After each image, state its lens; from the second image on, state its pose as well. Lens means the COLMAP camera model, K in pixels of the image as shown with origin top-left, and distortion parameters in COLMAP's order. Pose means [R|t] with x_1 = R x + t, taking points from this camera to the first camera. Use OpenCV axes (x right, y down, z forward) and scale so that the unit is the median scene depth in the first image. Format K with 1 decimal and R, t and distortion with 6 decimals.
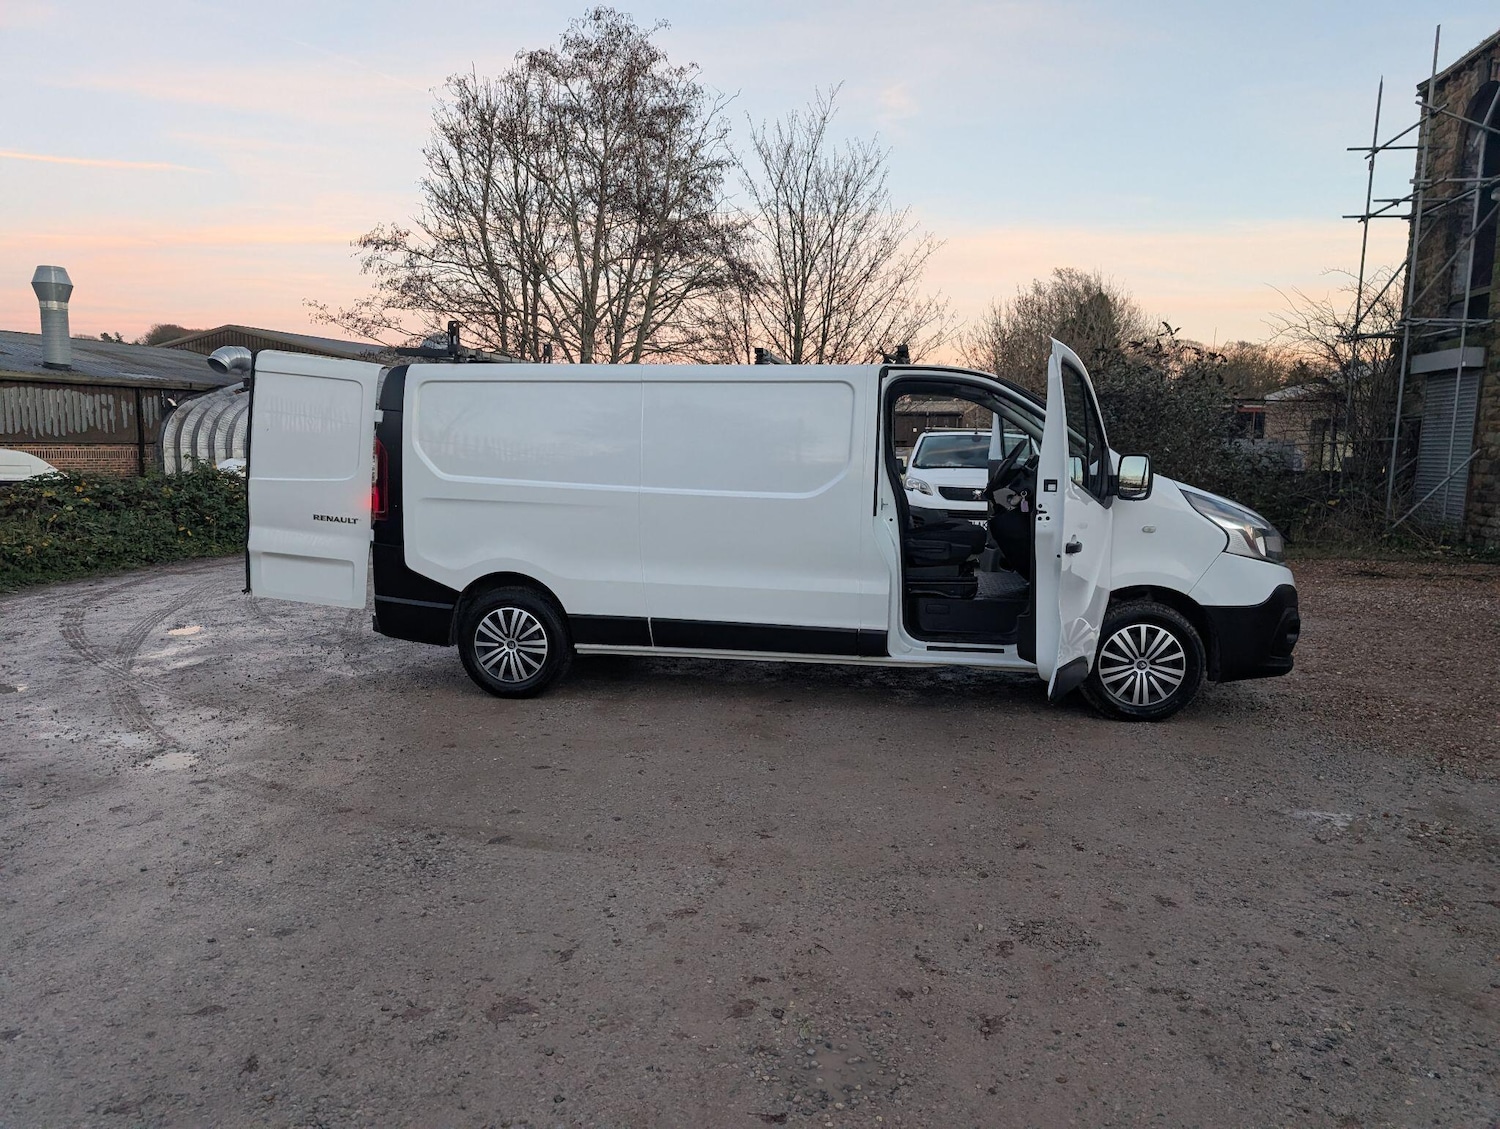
lens RADIAL K [[1082.5, 0, 746.0], [0, 1082.5, 572.2], [0, 0, 1]] dist [0.014954, -0.006699]
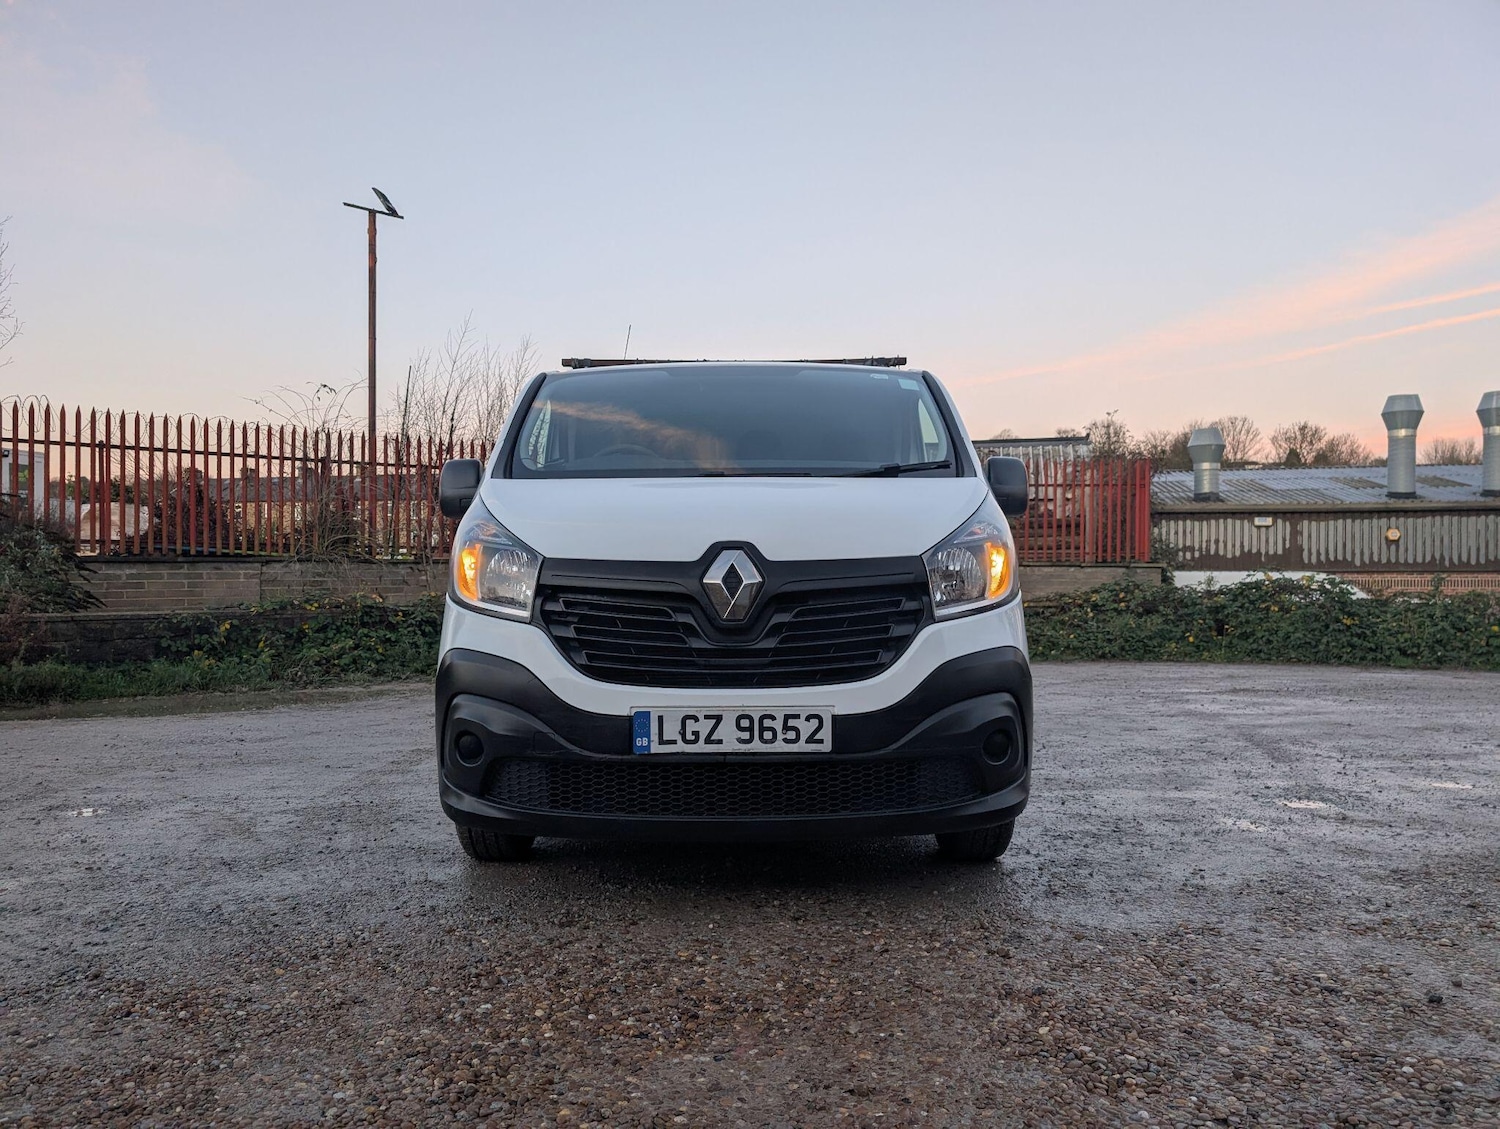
lens RADIAL K [[1080.3, 0, 738.1], [0, 1080.3, 571.7], [0, 0, 1]] dist [0.021406, -0.010316]
pose [[0.156748, -0.024282, -0.987340, 0.949114], [-0.113766, 0.992599, -0.042472, -0.017091], [0.981064, 0.118983, 0.152825, 0.949176]]
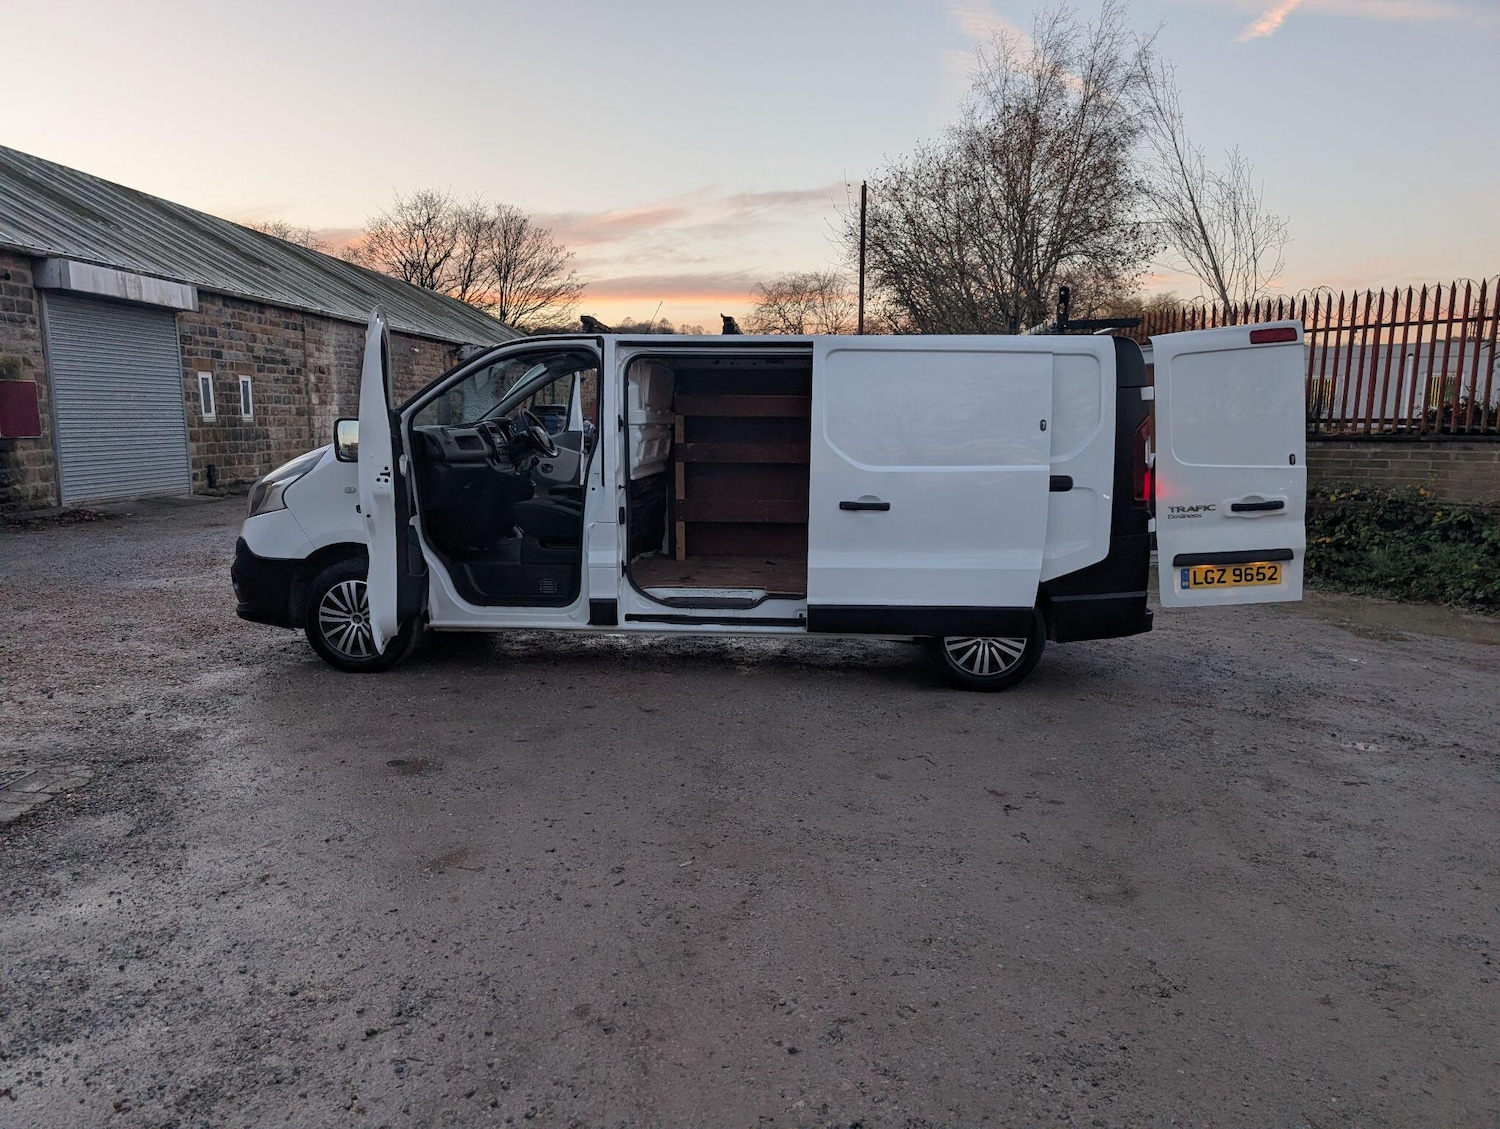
lens RADIAL K [[1074.6, 0, 748.4], [0, 1074.6, 588.8], [0, 0, 1]] dist [0.016502, -0.007664]
pose [[-0.995044, -0.004218, -0.099345, 0.125471], [-0.031052, 0.962317, 0.270152, -0.251365], [0.094462, 0.271898, -0.957679, 2.139763]]
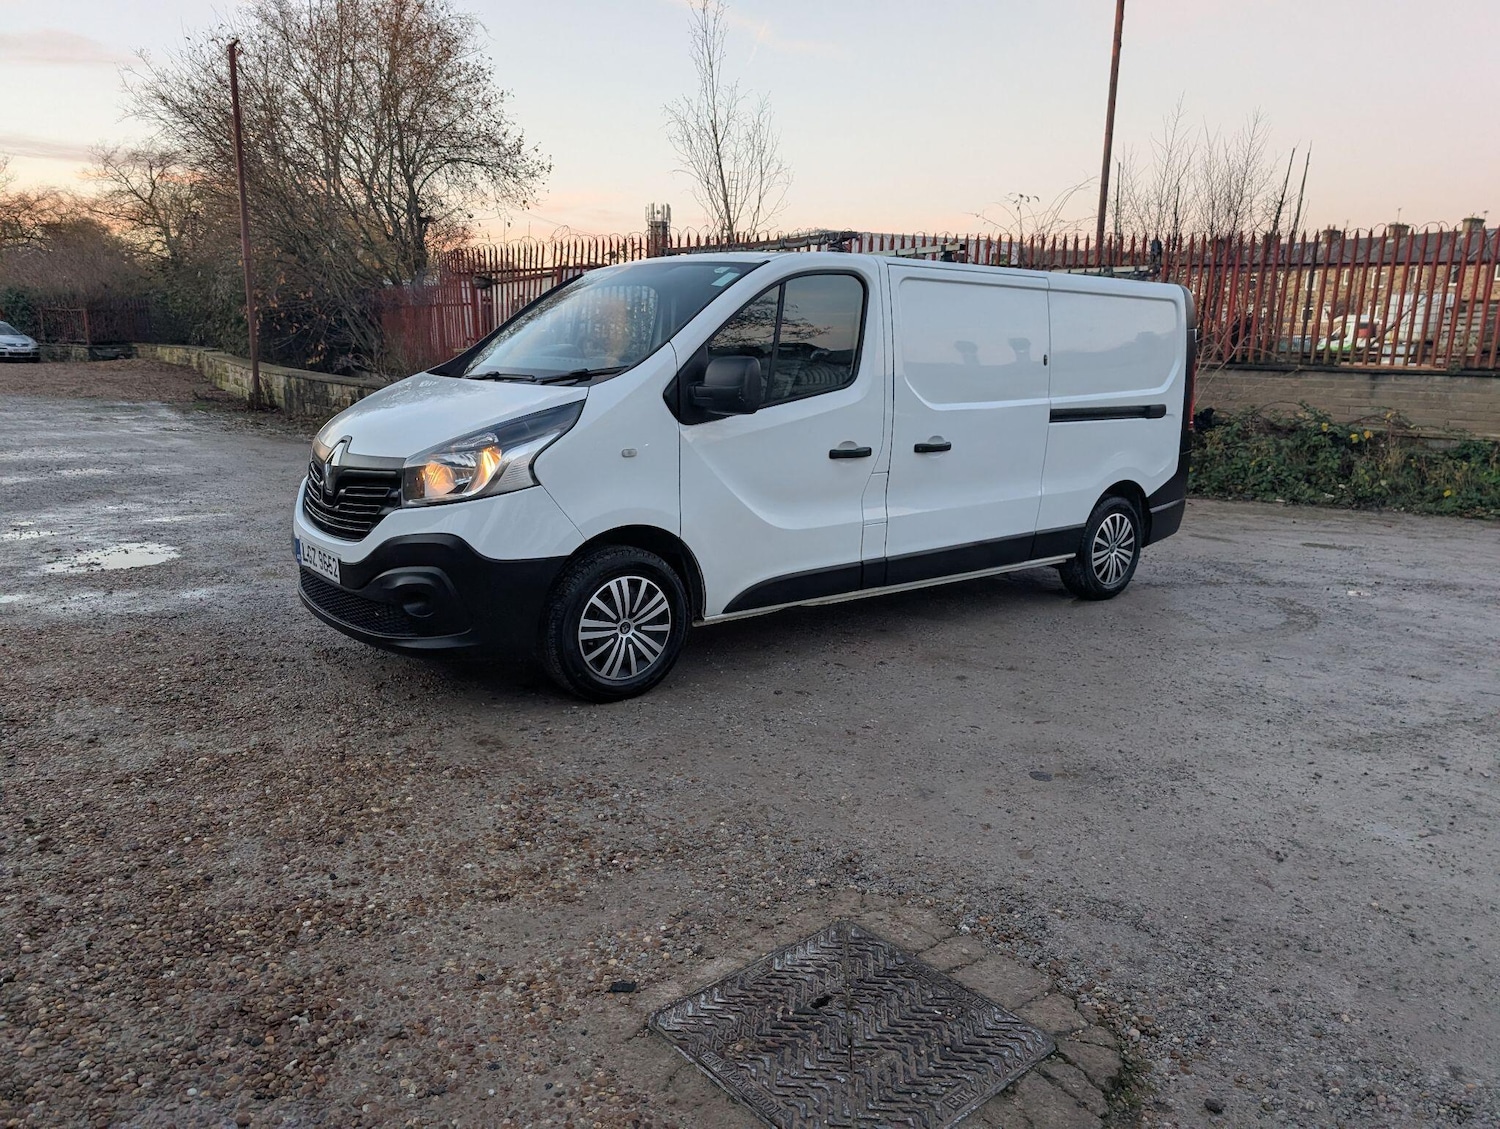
lens RADIAL K [[1074.8, 0, 763.5], [0, 1074.8, 566.4], [0, 0, 1]] dist [0.015431, -0.004943]
pose [[-0.664248, 0.124688, -0.737039, 0.832953], [-0.121522, 0.954861, 0.271059, -0.194910], [0.737568, 0.269617, -0.619113, 1.682842]]
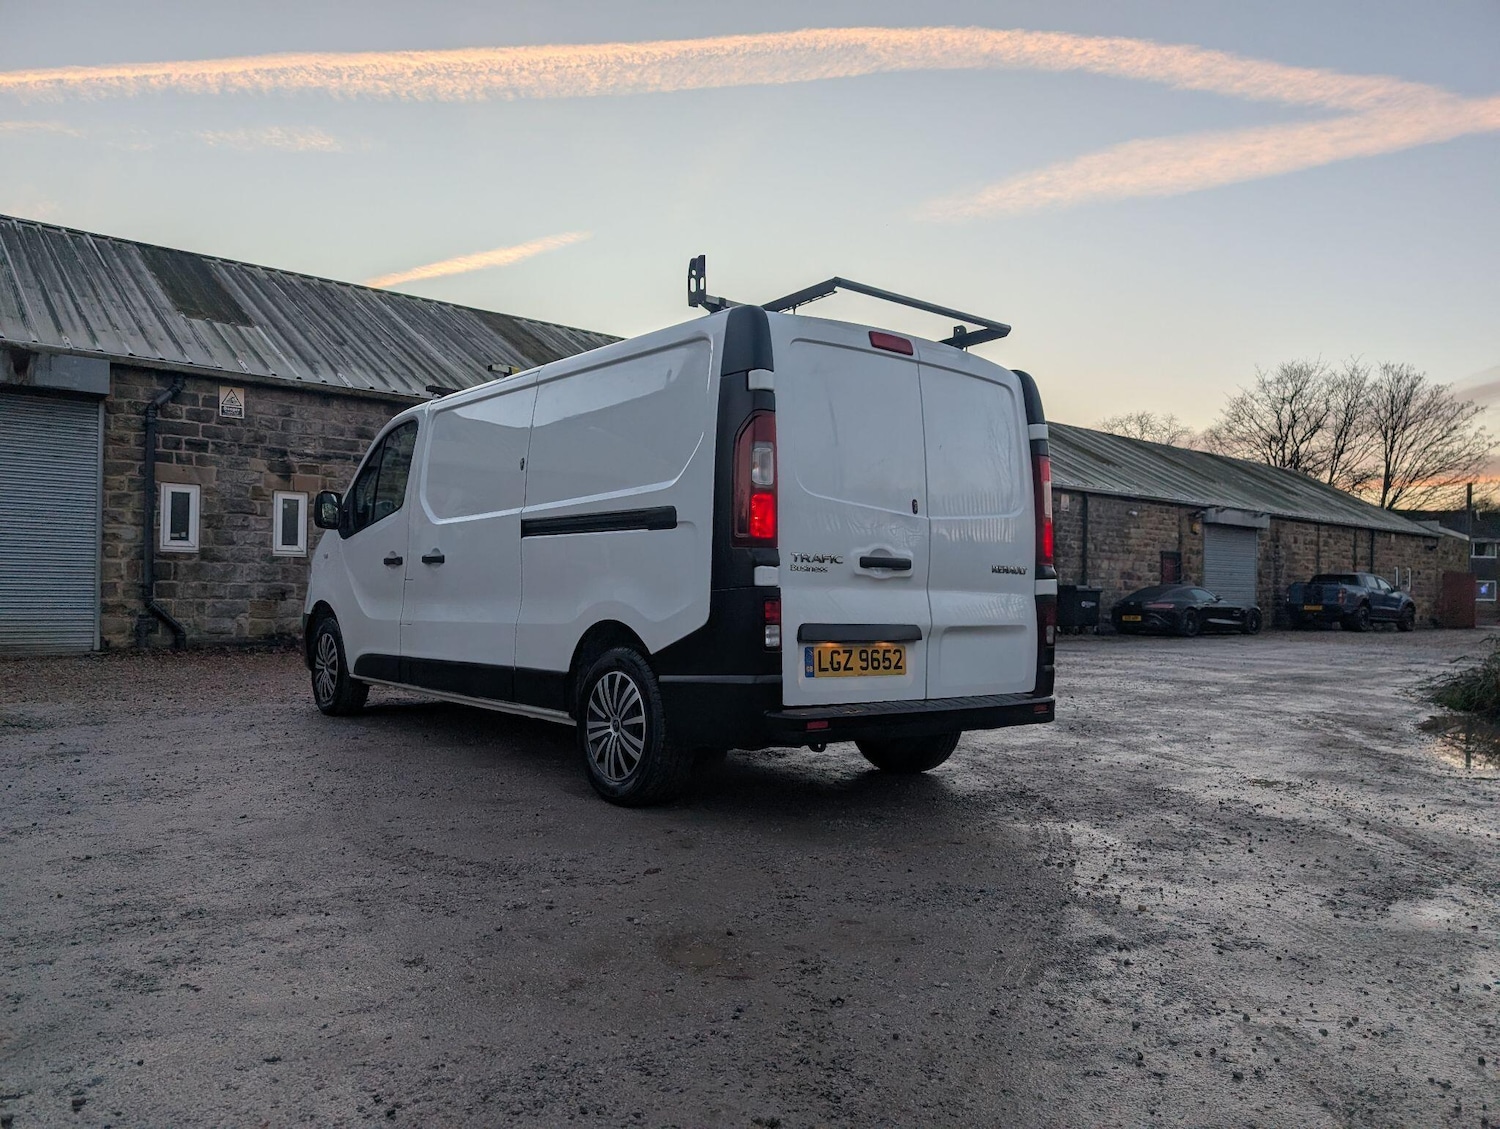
lens RADIAL K [[1074.6, 0, 748.4], [0, 1074.6, 588.8], [0, 0, 1]] dist [0.016502, -0.007664]
pose [[-0.750858, -0.020402, 0.660149, -0.690775], [0.051857, 0.994616, 0.089720, -0.112824], [-0.658425, 0.101601, -0.745757, 1.730155]]
